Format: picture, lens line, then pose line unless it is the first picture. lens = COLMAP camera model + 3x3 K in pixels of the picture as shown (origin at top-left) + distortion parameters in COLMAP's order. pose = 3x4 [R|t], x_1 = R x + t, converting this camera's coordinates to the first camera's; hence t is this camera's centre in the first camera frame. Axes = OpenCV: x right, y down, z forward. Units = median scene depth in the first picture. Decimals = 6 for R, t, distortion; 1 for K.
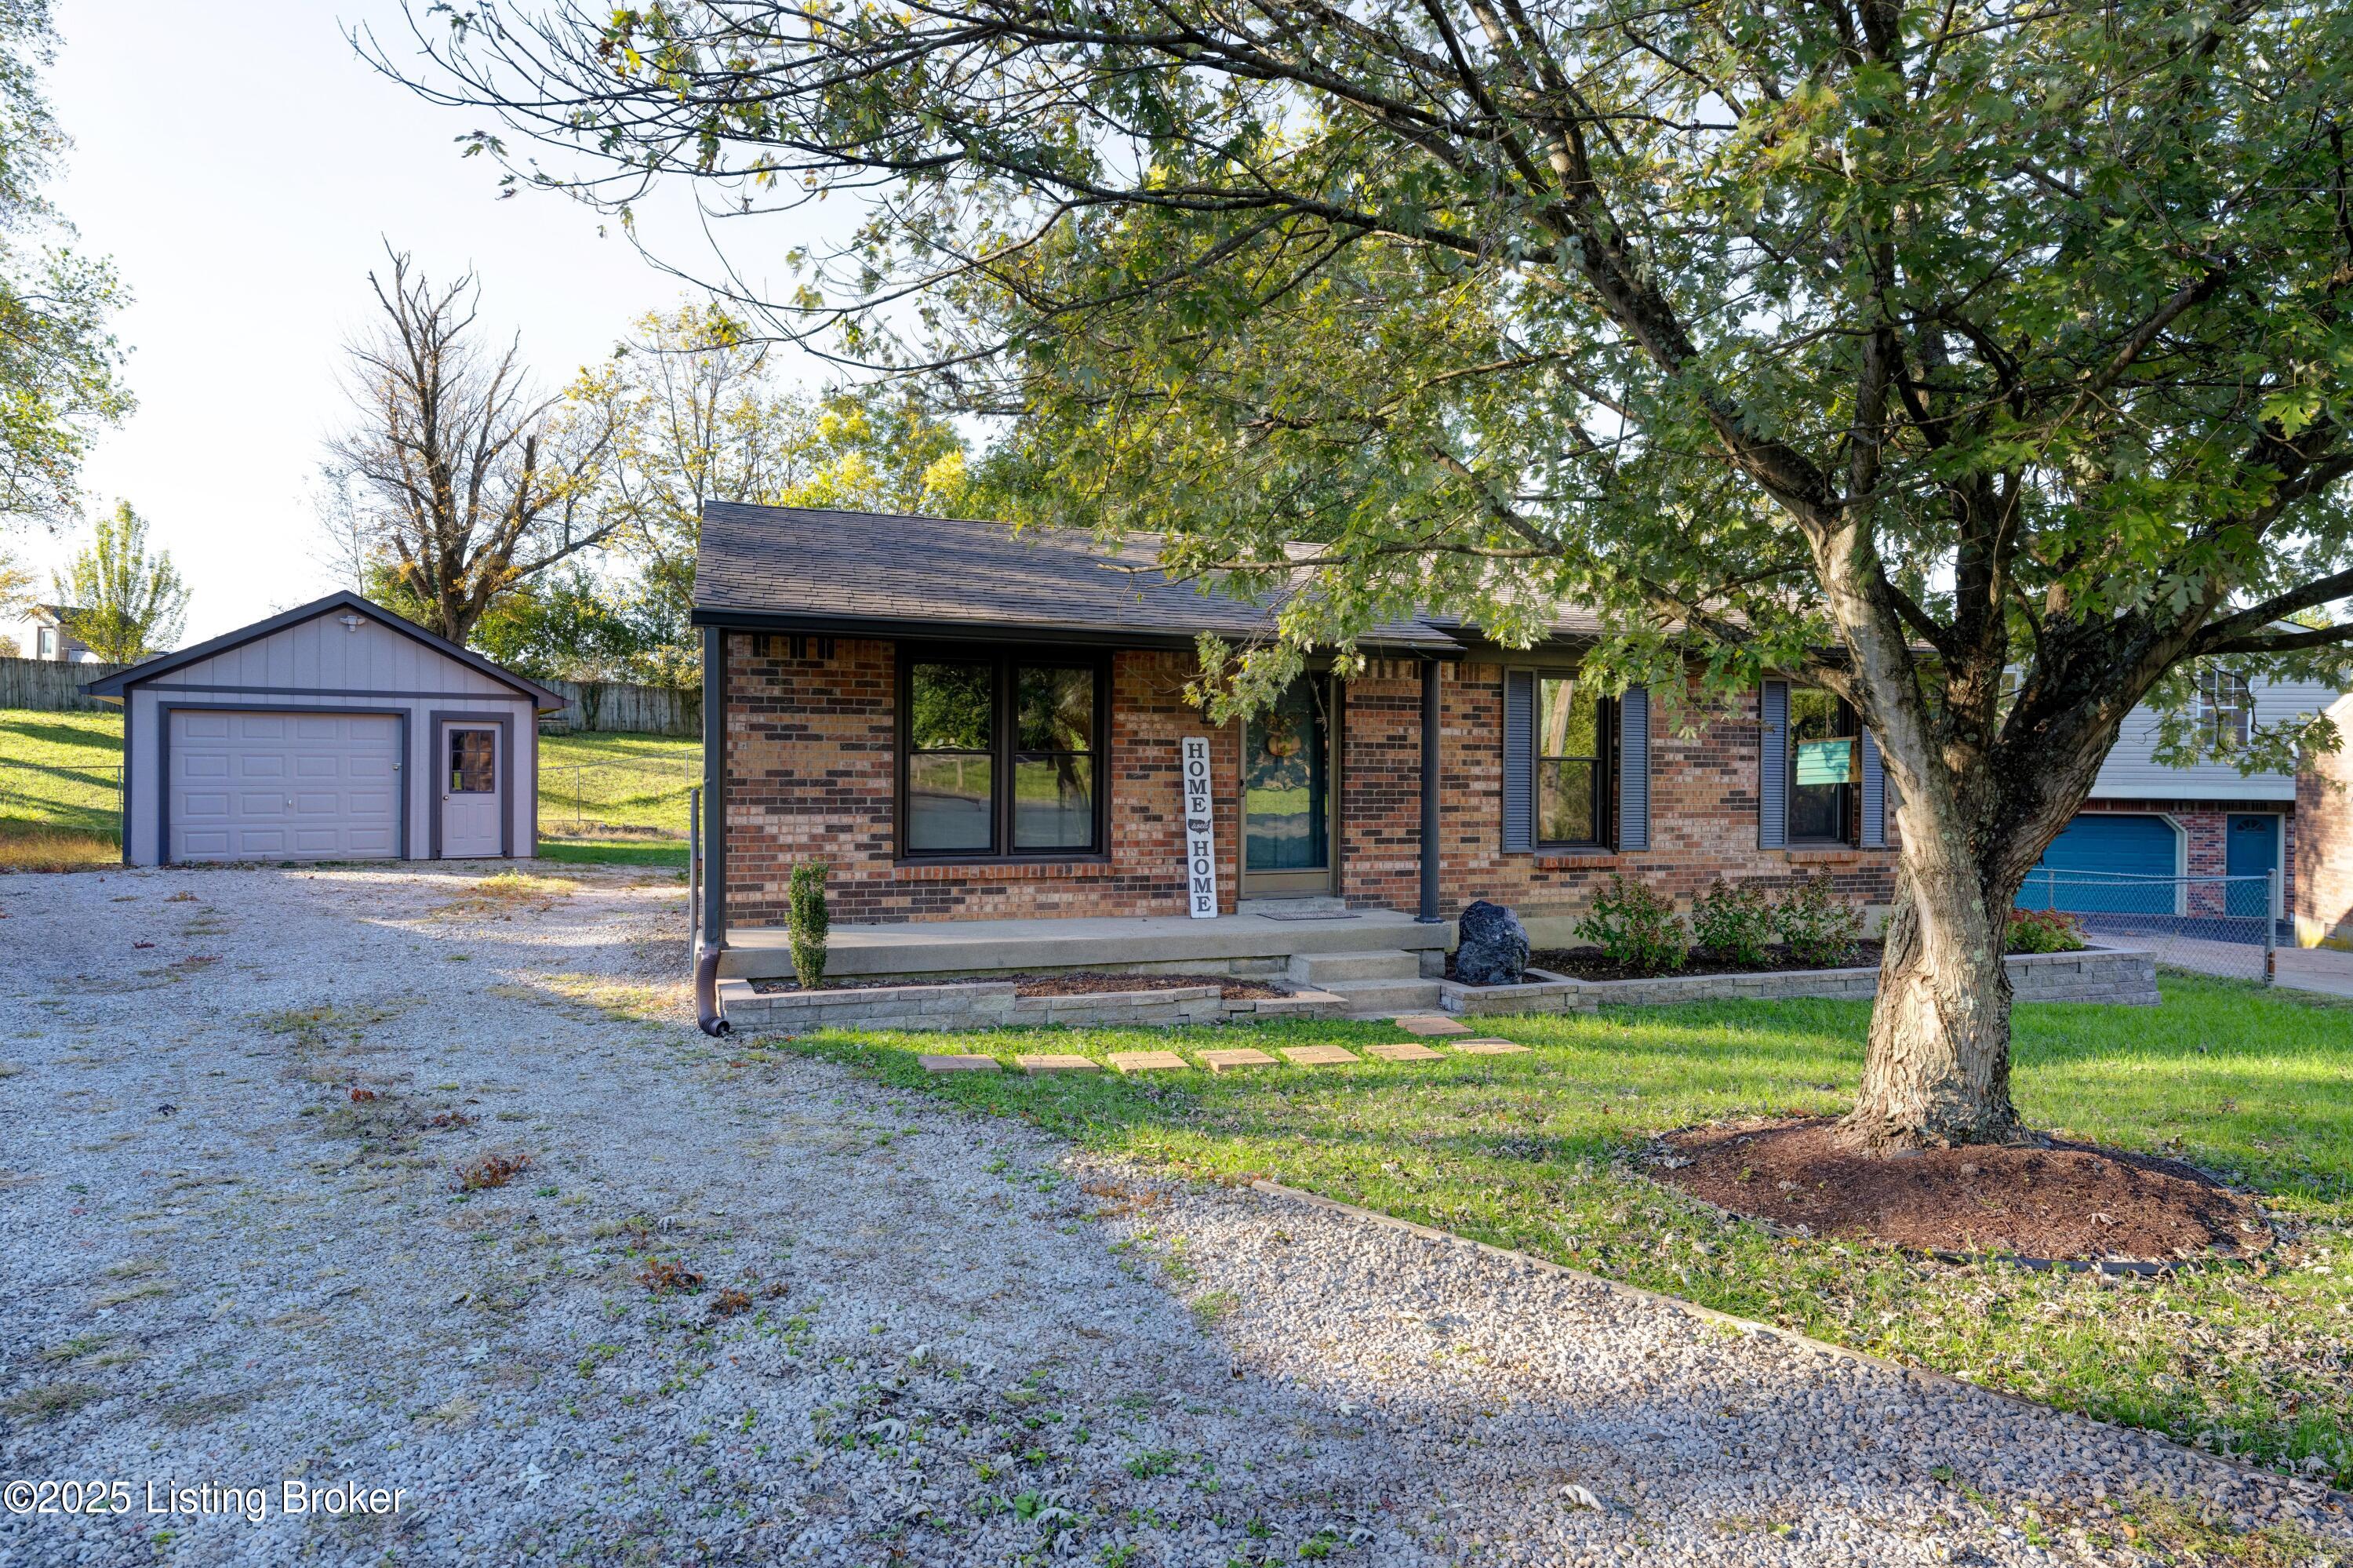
lens RADIAL K [[1315.0, 0, 1176.5], [0, 1315.0, 784.0], [0, 0, 1]] dist [0.001152, -0.000082]
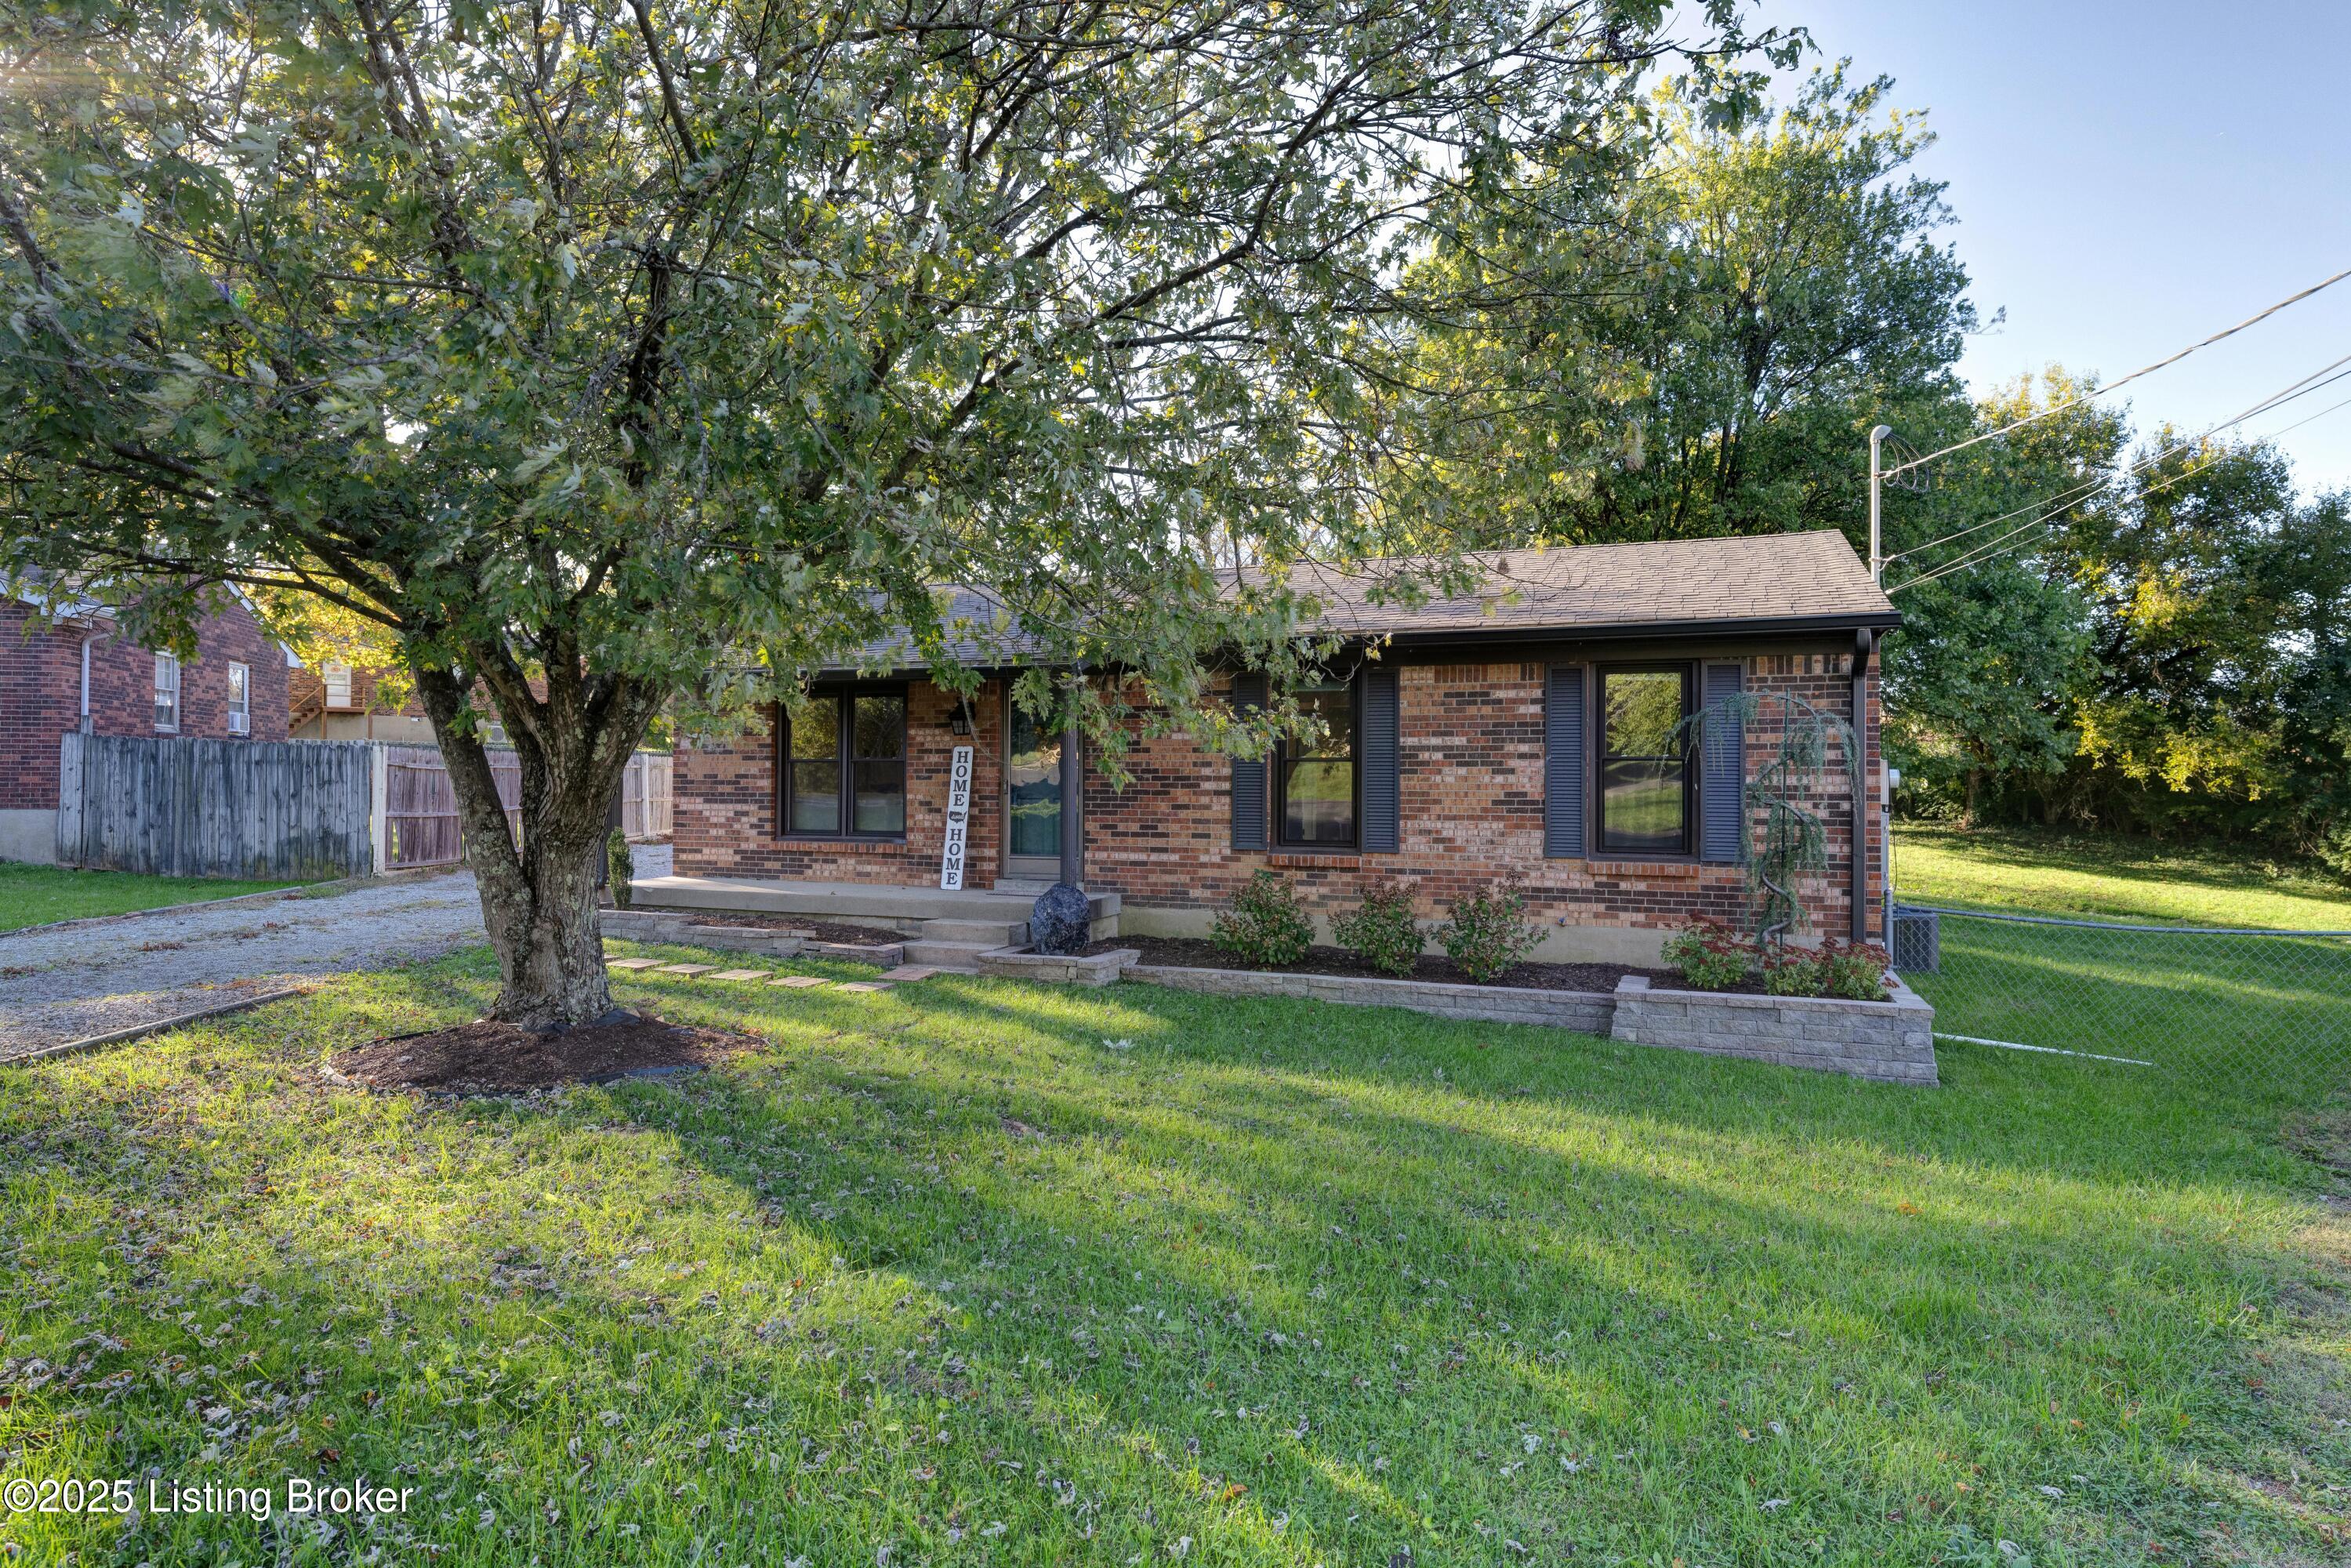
lens RADIAL K [[1291.7, 0, 1178.7], [0, 1291.7, 742.5], [0, 0, 1]] dist [0.001313, -0.000015]
pose [[0.761362, -0.025123, -0.647840, 0.862838], [-0.007535, 0.998839, -0.047590, 0.016003], [0.648283, 0.041115, 0.760289, 0.170851]]
